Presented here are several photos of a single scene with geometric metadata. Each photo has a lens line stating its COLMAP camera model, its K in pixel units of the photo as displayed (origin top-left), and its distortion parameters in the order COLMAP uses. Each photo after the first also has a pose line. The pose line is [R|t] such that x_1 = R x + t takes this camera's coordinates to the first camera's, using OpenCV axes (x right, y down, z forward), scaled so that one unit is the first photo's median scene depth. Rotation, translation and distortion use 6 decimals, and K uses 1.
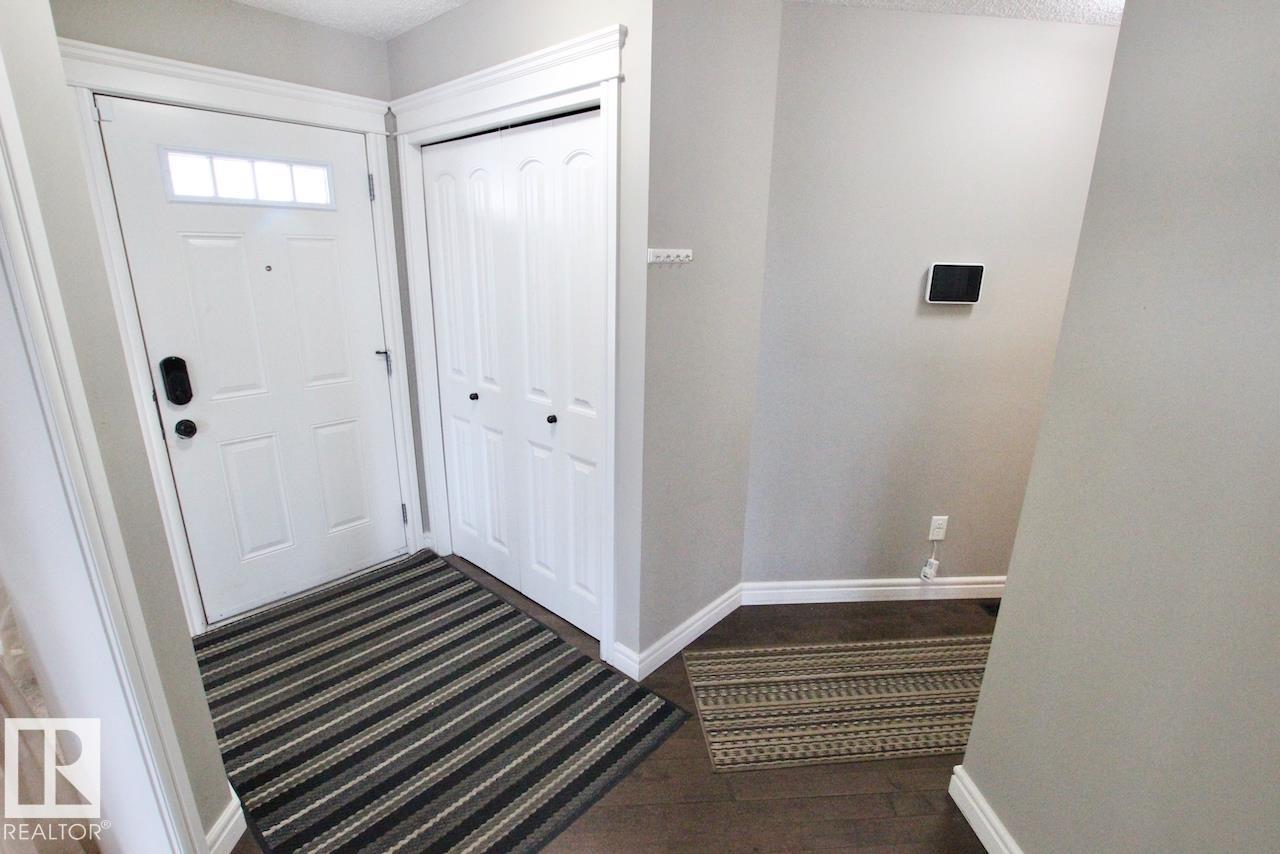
lens RADIAL K [[591.0, 0, 639.8], [0, 591.0, 434.7], [0, 0, 1]] dist [-0.033832, 0.003021]
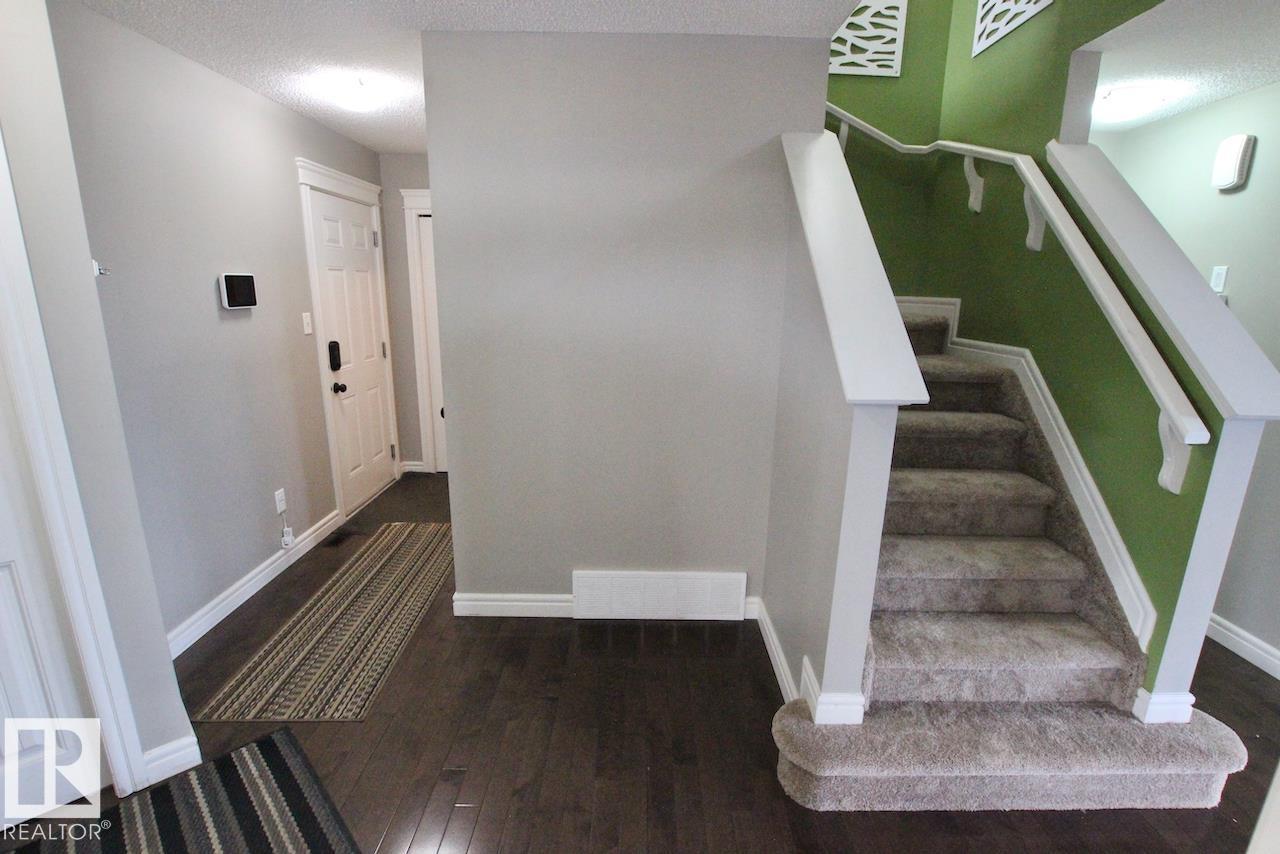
lens RADIAL K [[591.0, 0, 639.8], [0, 591.0, 432.6], [0, 0, 1]] dist [-0.033832, 0.003021]
pose [[0.066613, -0.254395, 0.964803, -0.612288], [0.274960, 0.934191, 0.227340, -0.039565], [-0.959145, 0.250139, 0.132178, 0.154524]]
